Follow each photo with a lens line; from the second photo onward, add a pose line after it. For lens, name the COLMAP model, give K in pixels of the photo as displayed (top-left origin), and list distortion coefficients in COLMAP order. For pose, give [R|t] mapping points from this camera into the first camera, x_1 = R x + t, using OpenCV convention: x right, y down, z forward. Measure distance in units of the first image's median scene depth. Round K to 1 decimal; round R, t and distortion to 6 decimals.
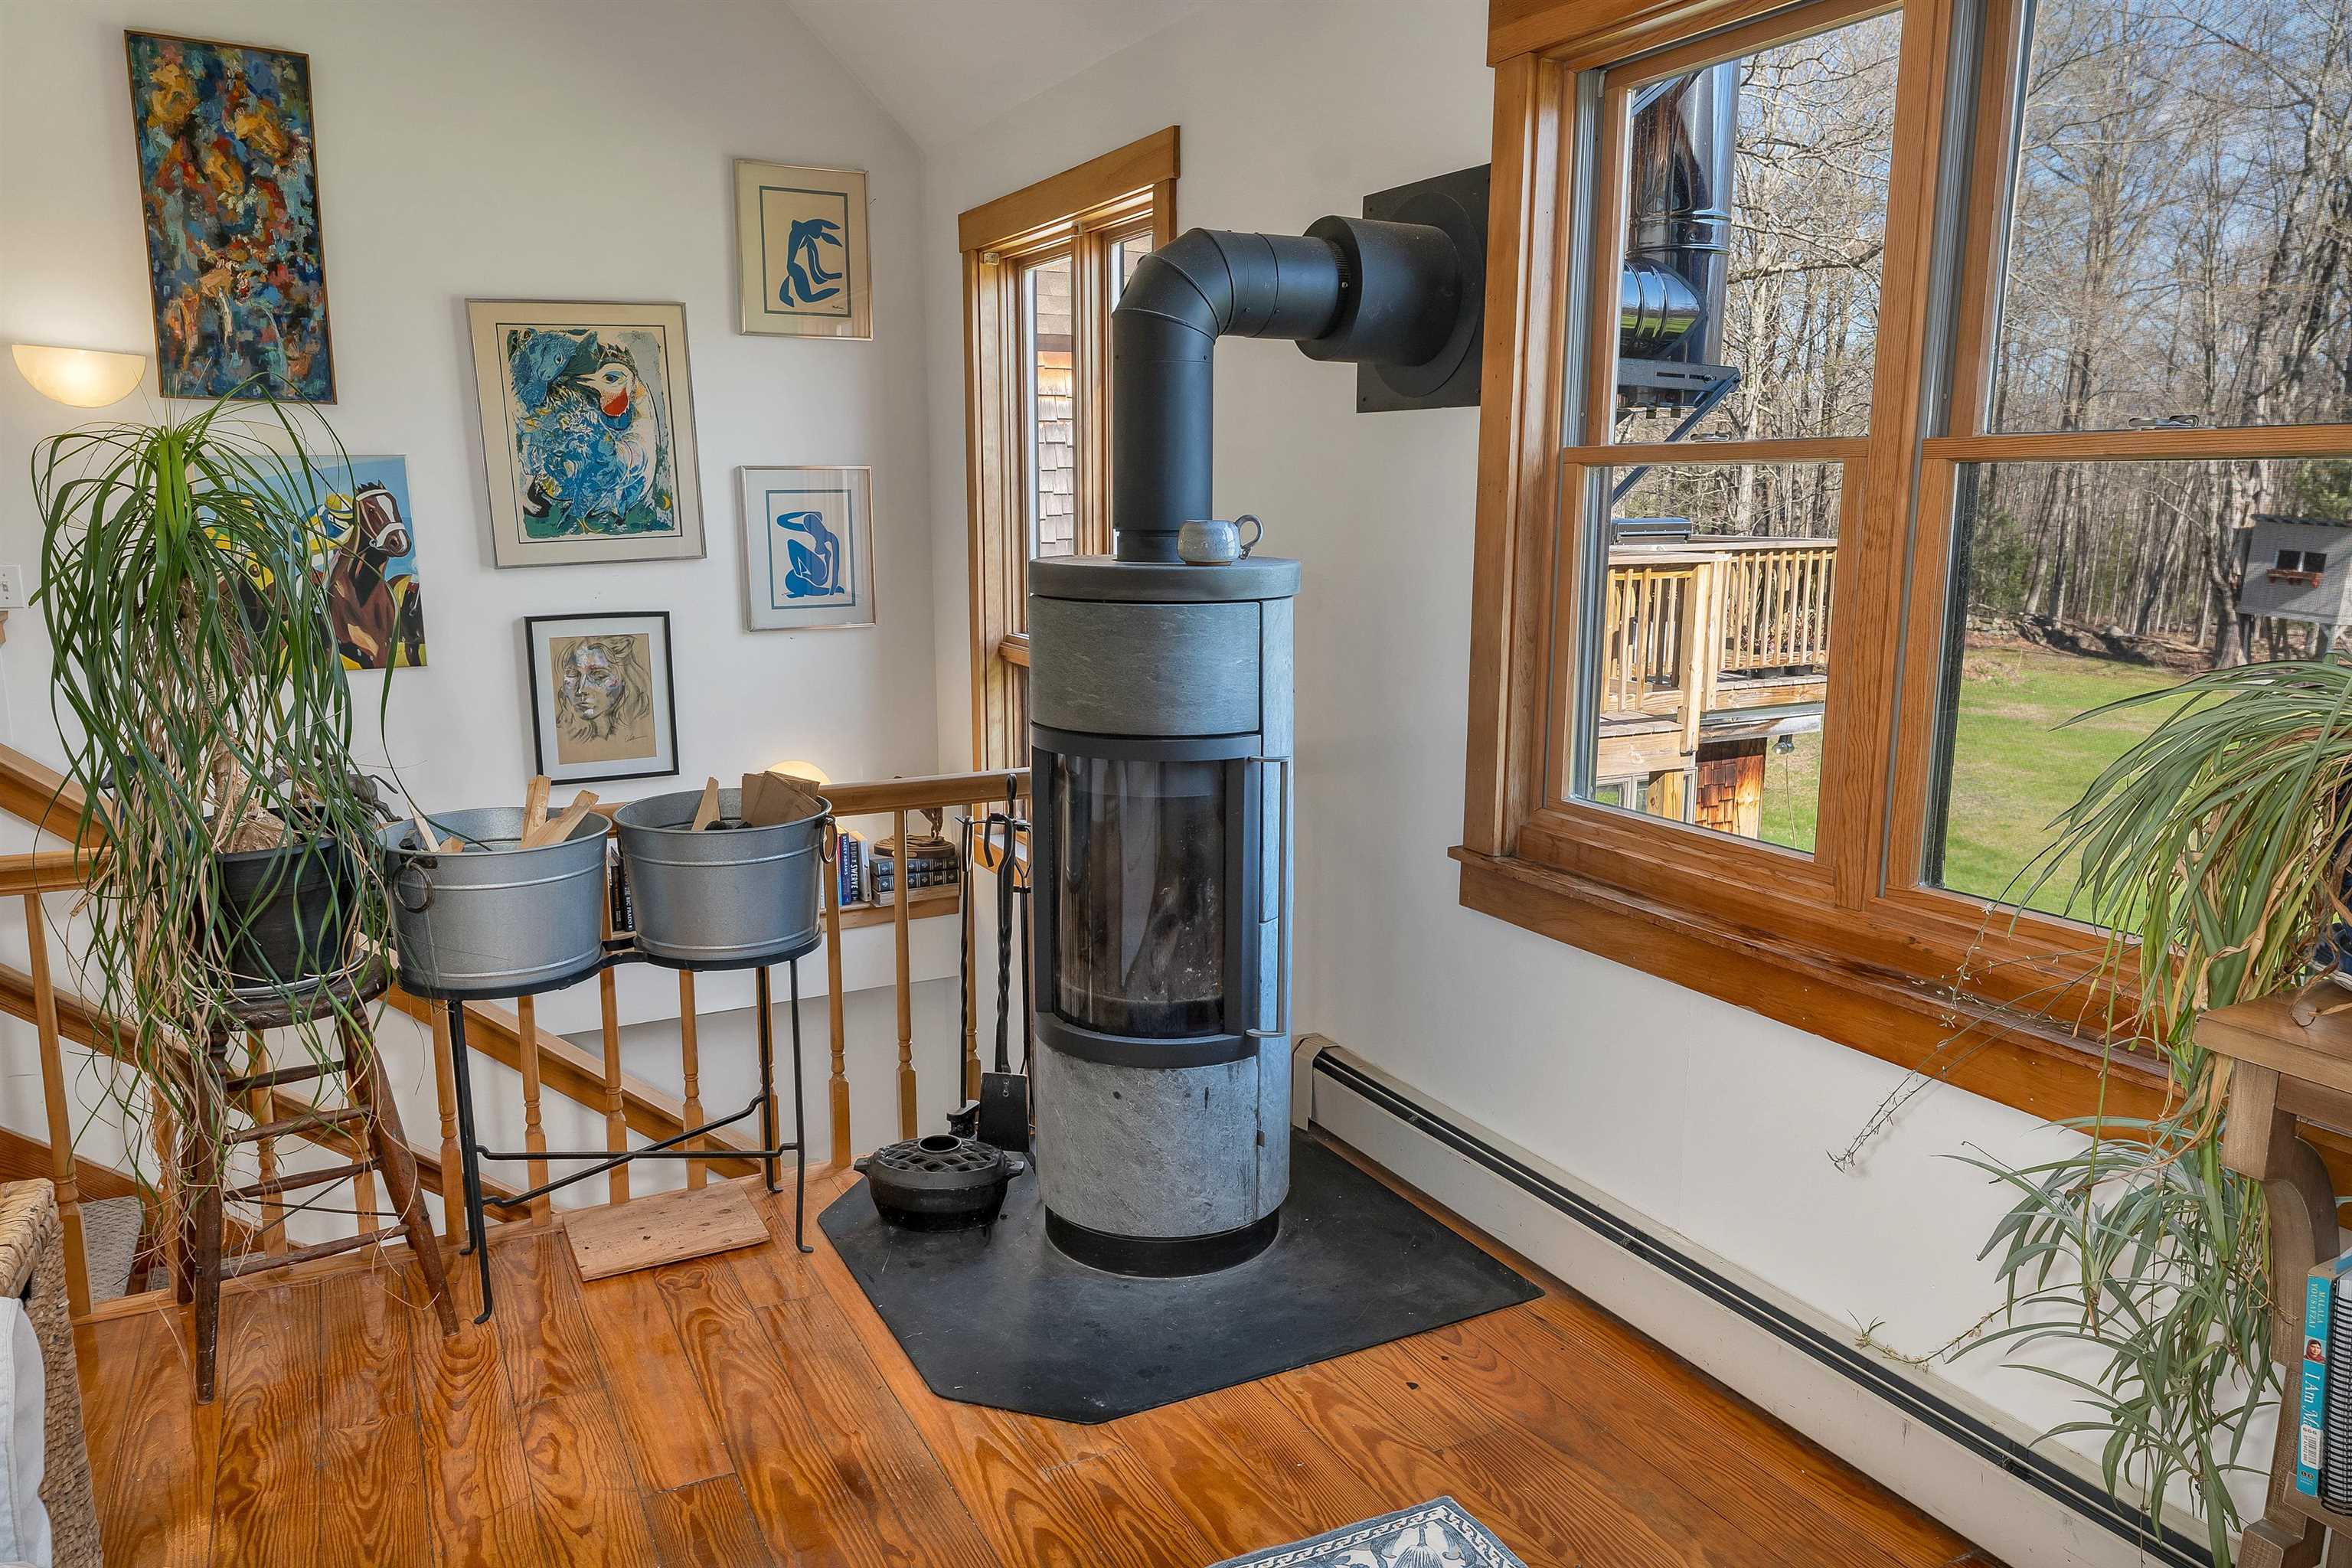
lens RADIAL K [[1611.2, 0, 1177.1], [0, 1611.2, 792.2], [0, 0, 1]] dist [0.008761, 0.002356]
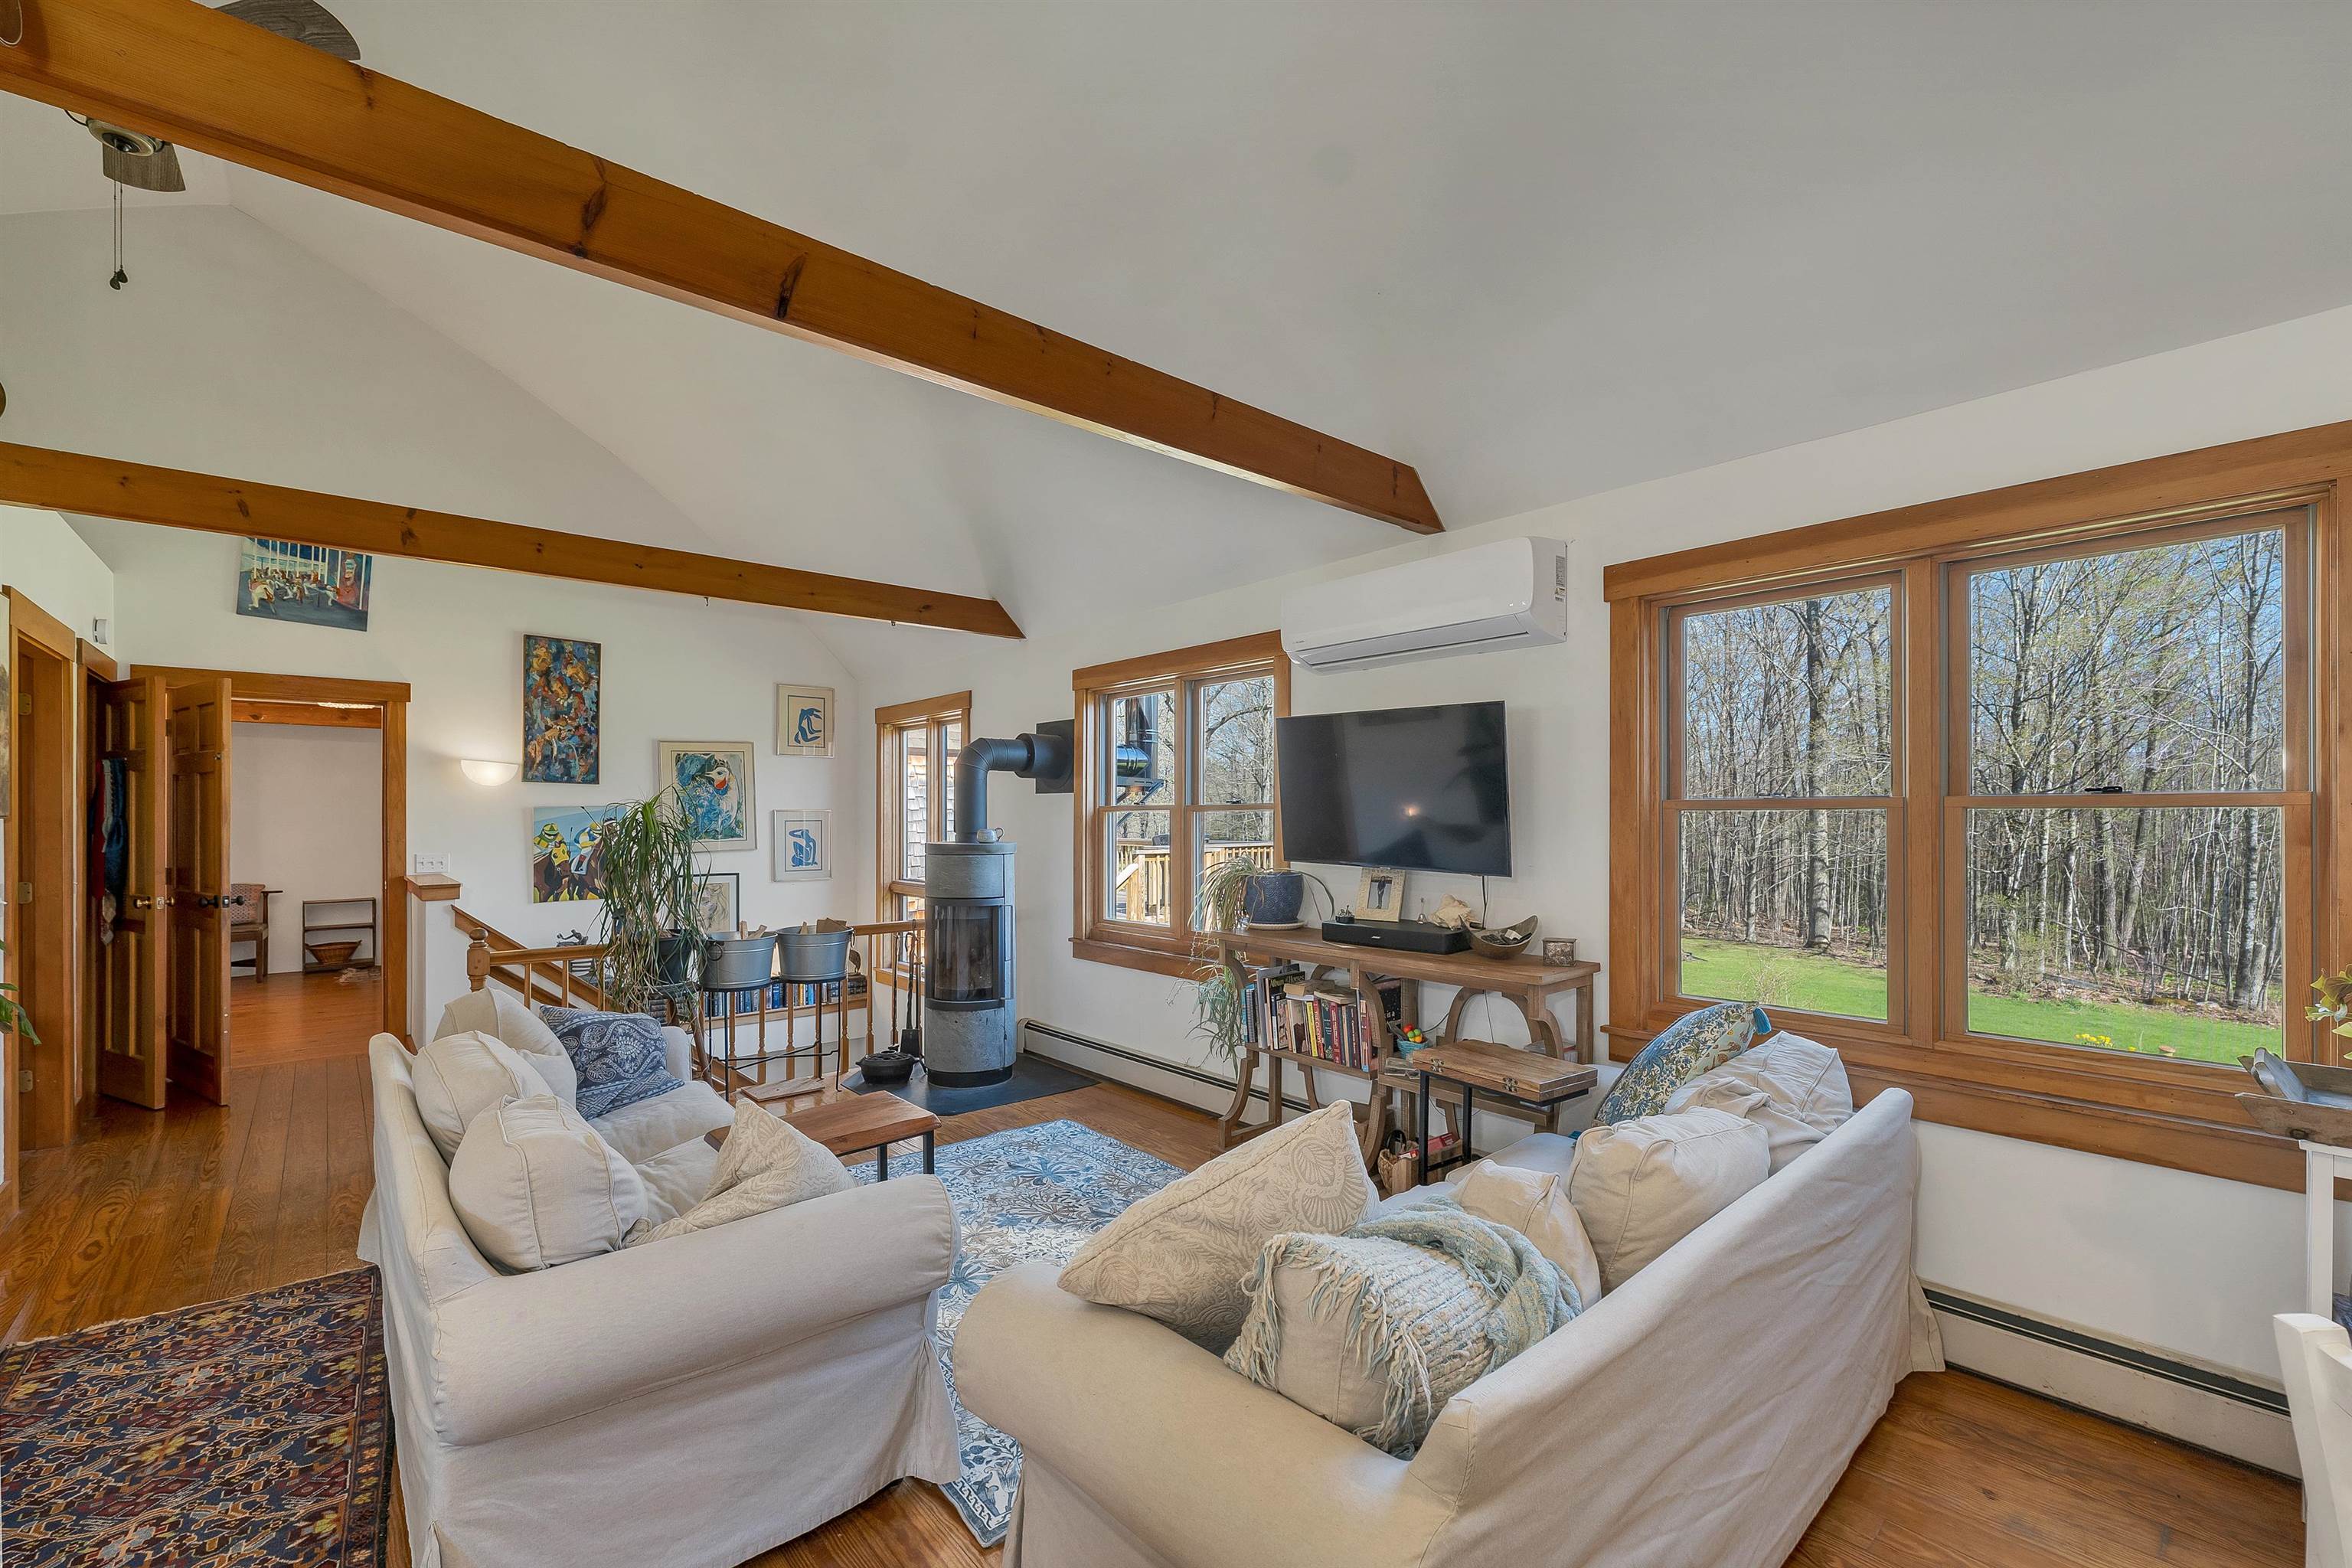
lens RADIAL K [[974.5, 0, 1157.7], [0, 974.5, 820.0], [0, 0, 1]] dist [0.002480, 0.000631]
pose [[0.977587, -0.001230, 0.210527, -0.045949], [0.040140, 0.982728, -0.180651, 0.144466], [-0.206669, 0.185052, 0.960752, -0.760191]]
